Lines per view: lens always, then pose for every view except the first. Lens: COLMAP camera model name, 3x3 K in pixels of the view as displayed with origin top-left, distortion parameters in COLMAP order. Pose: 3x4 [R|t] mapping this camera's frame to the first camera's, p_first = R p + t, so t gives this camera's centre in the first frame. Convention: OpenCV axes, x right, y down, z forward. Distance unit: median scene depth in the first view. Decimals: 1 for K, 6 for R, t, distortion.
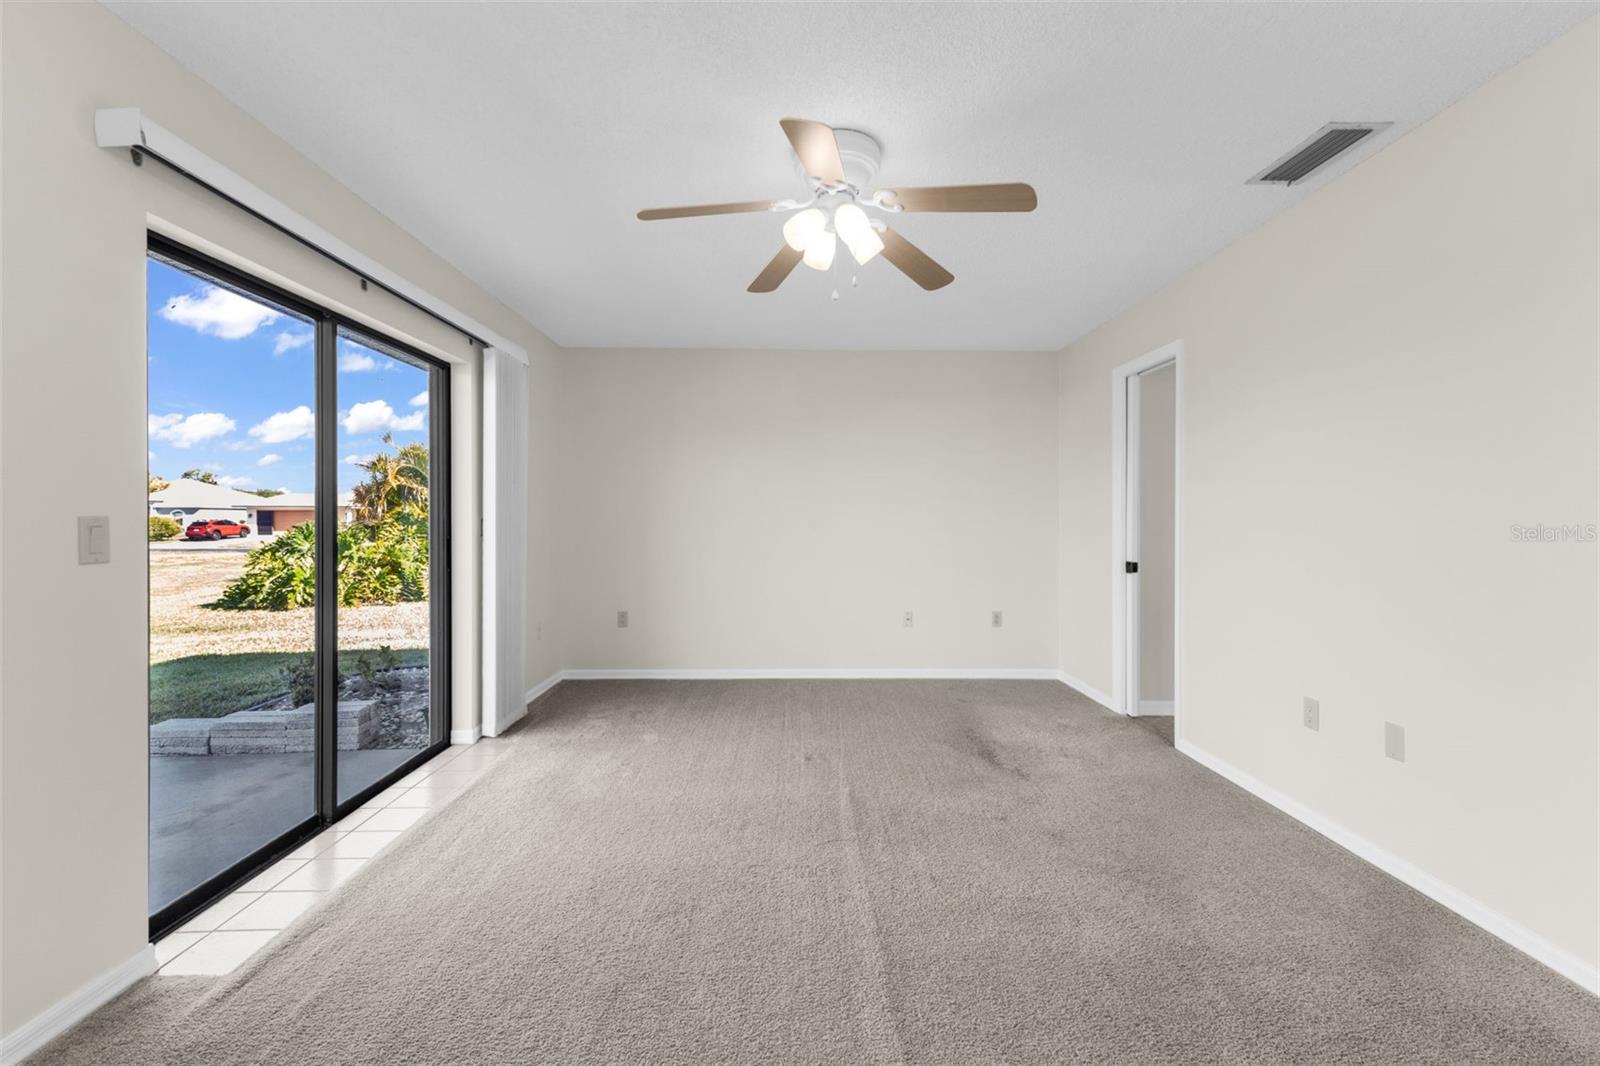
lens RADIAL K [[695.4, 0, 808.9], [0, 695.4, 523.0], [0, 0, 1]] dist [0.009259, 0.000034]
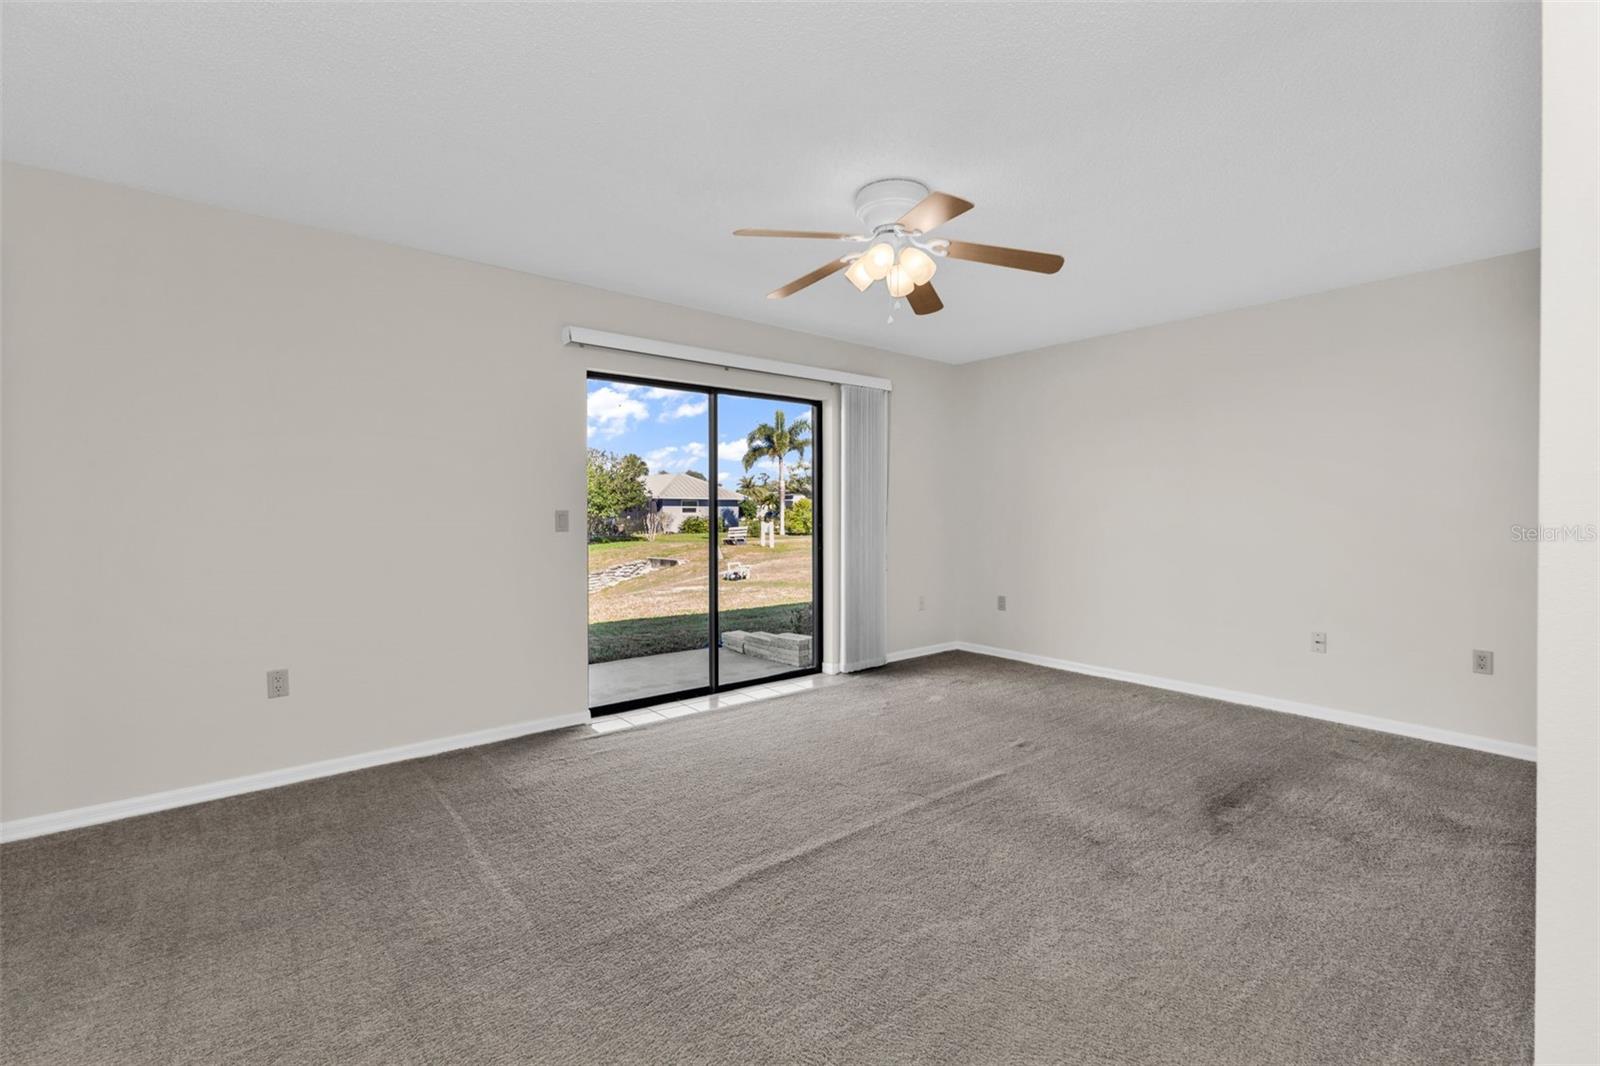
lens RADIAL K [[695.4, 0, 808.9], [0, 695.4, 523.0], [0, 0, 1]] dist [0.009259, 0.000034]
pose [[0.617183, 0.012311, -0.786724, 0.597854], [-0.006035, 0.999922, 0.010913, 0.002488], [0.786797, -0.001988, 0.617209, 0.119828]]
